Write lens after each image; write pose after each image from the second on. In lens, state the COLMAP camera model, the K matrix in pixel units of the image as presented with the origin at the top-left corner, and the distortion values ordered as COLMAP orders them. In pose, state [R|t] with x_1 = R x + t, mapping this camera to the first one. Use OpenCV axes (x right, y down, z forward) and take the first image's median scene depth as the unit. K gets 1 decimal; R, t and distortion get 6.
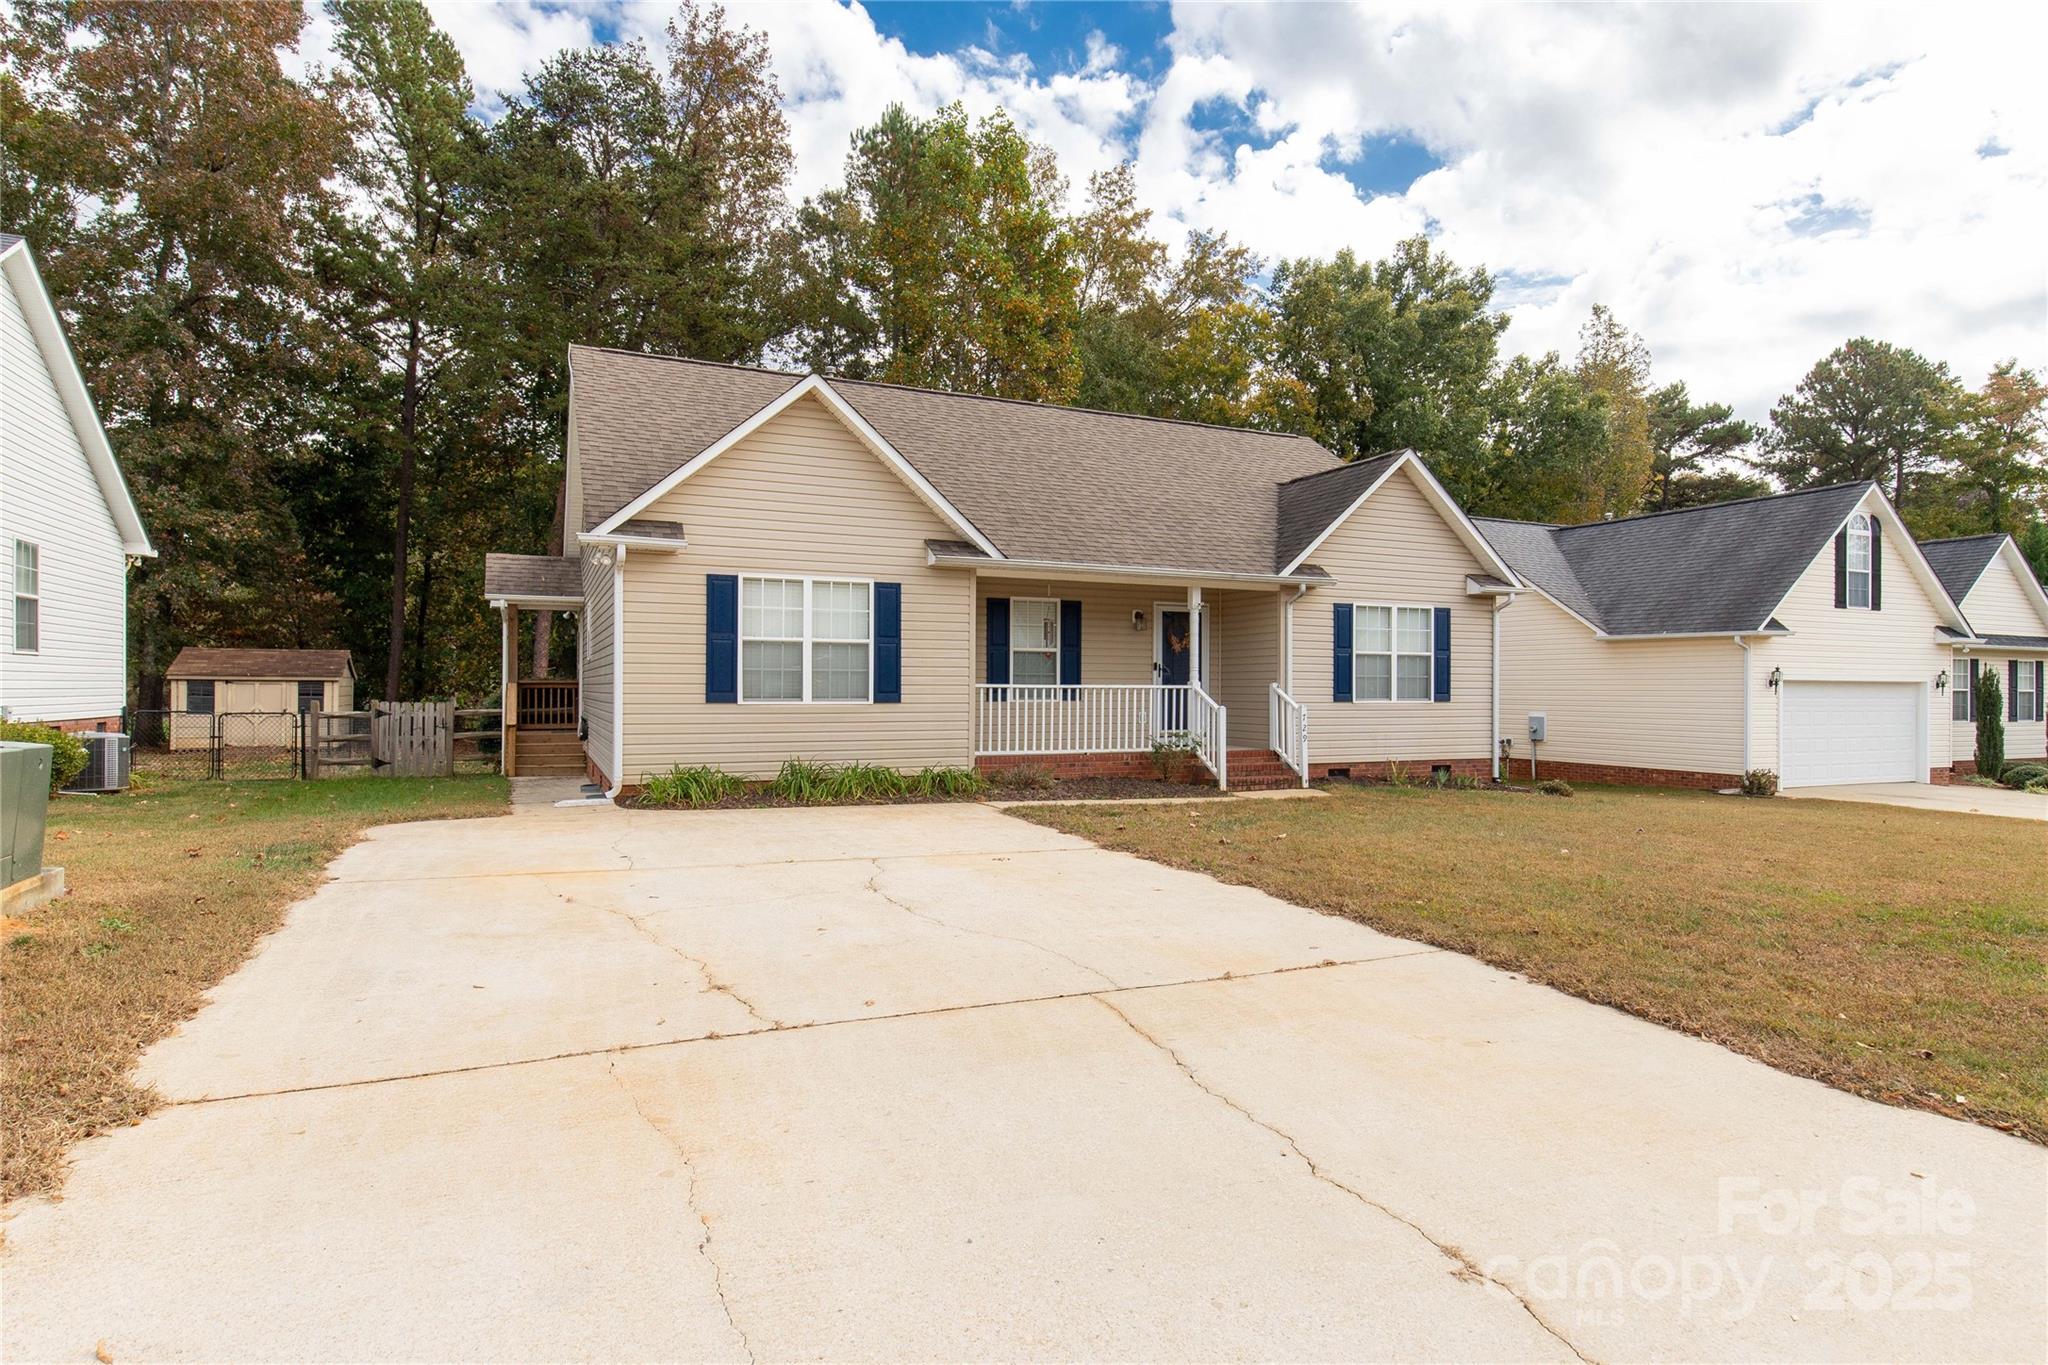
lens RADIAL K [[993.4, 0, 1024.0], [0, 993.4, 682.5], [0, 0, 1]] dist [-0.004377, -0.000667]
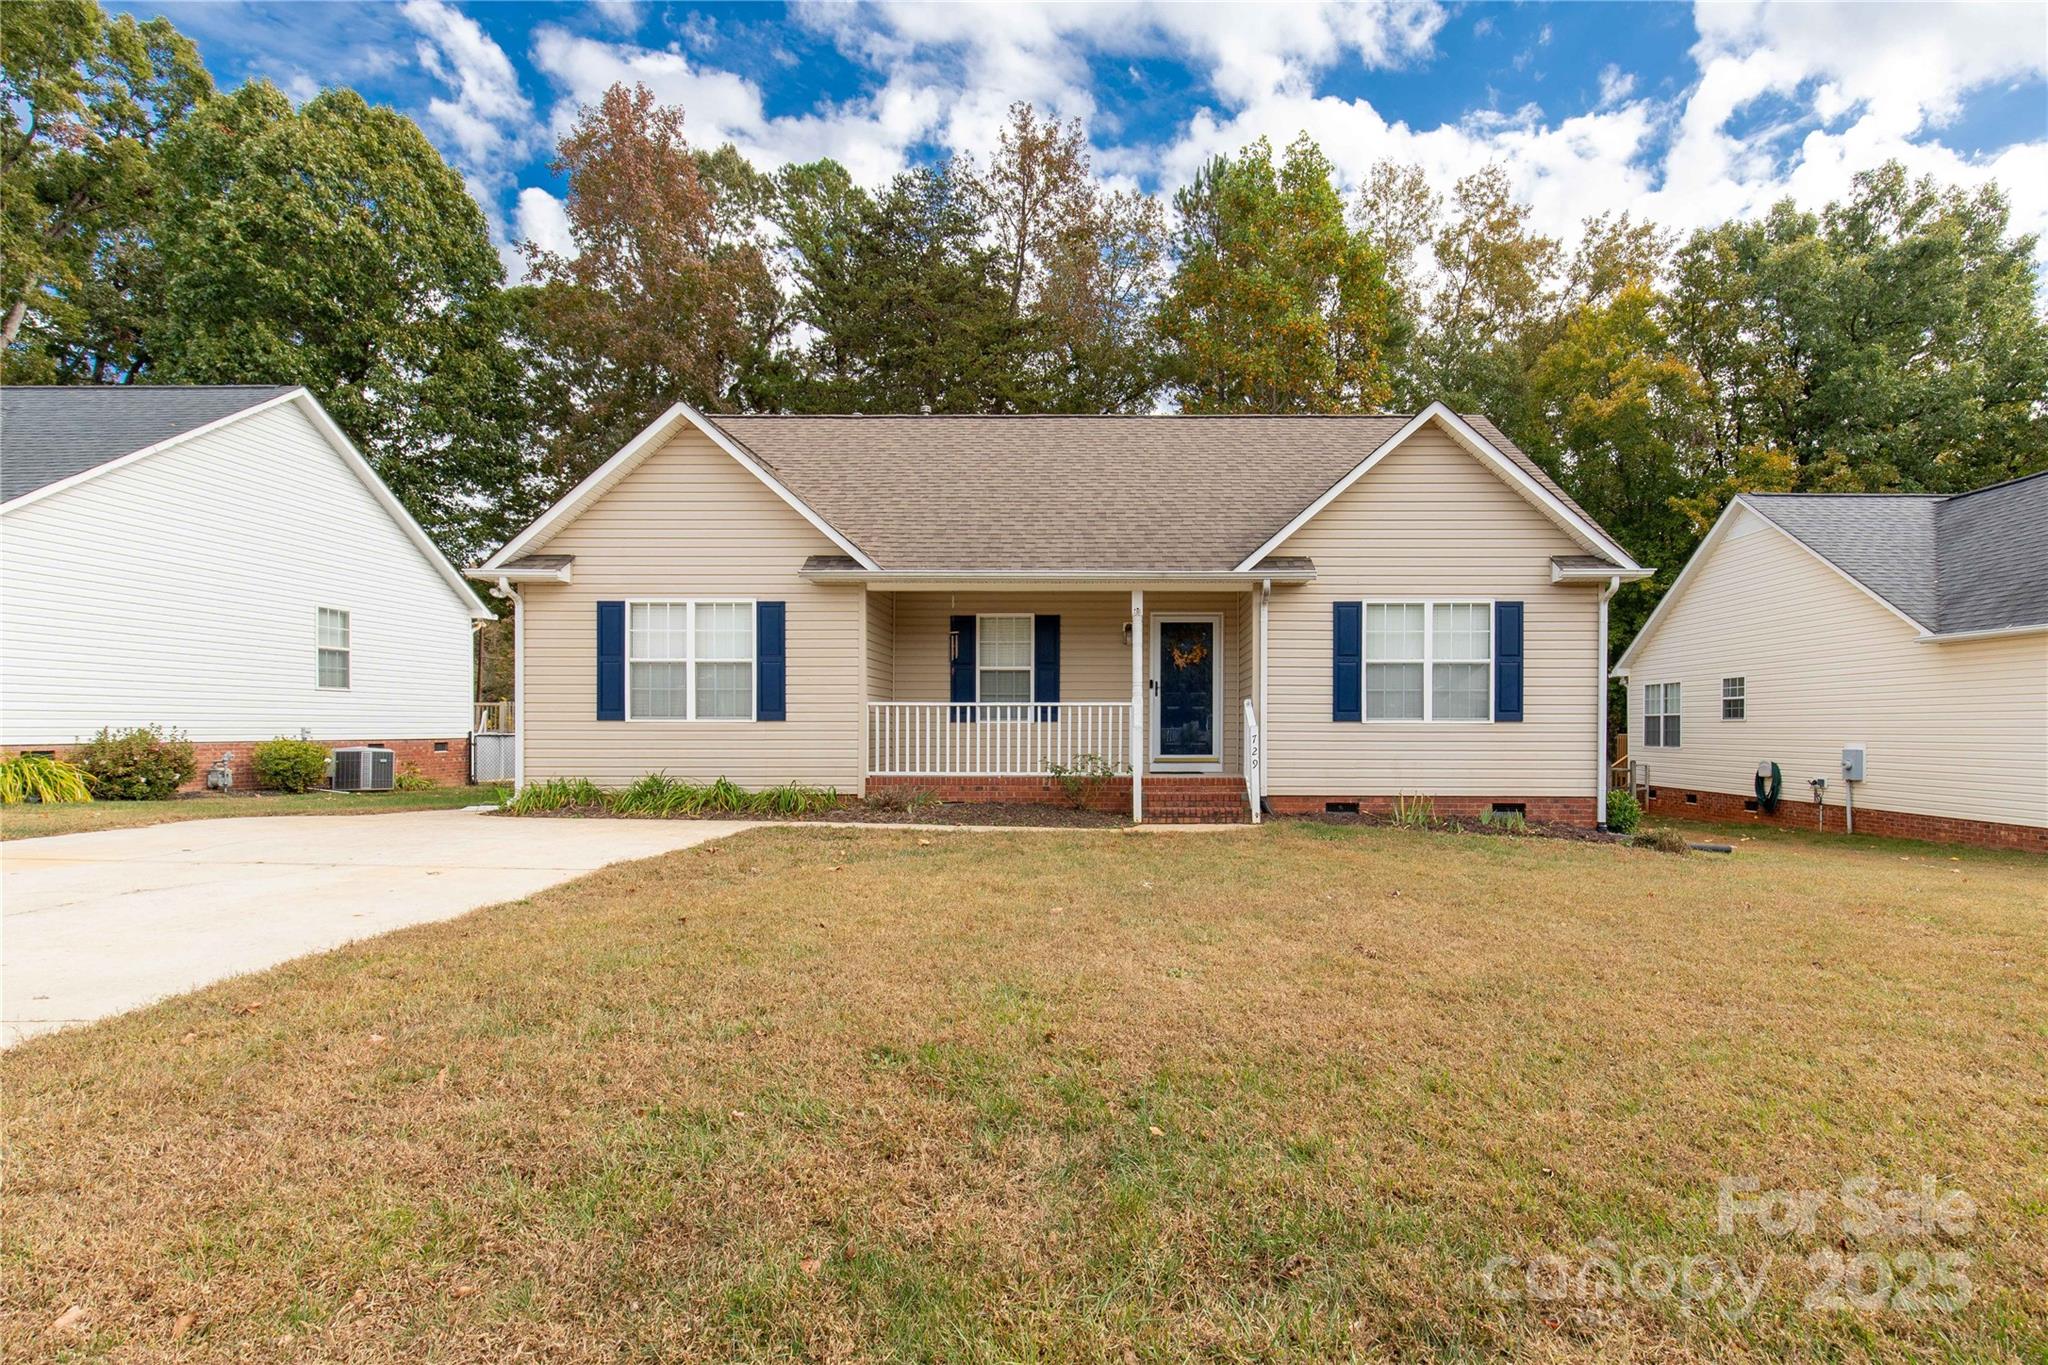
lens RADIAL K [[931.1, 0, 1028.8], [0, 931.1, 717.0], [0, 0, 1]] dist [-0.001541, -0.000125]
pose [[0.917984, -0.005858, -0.396574, 0.383378], [0.004547, 0.999981, -0.004247, 0.017520], [0.396591, 0.002095, 0.917993, 0.190775]]
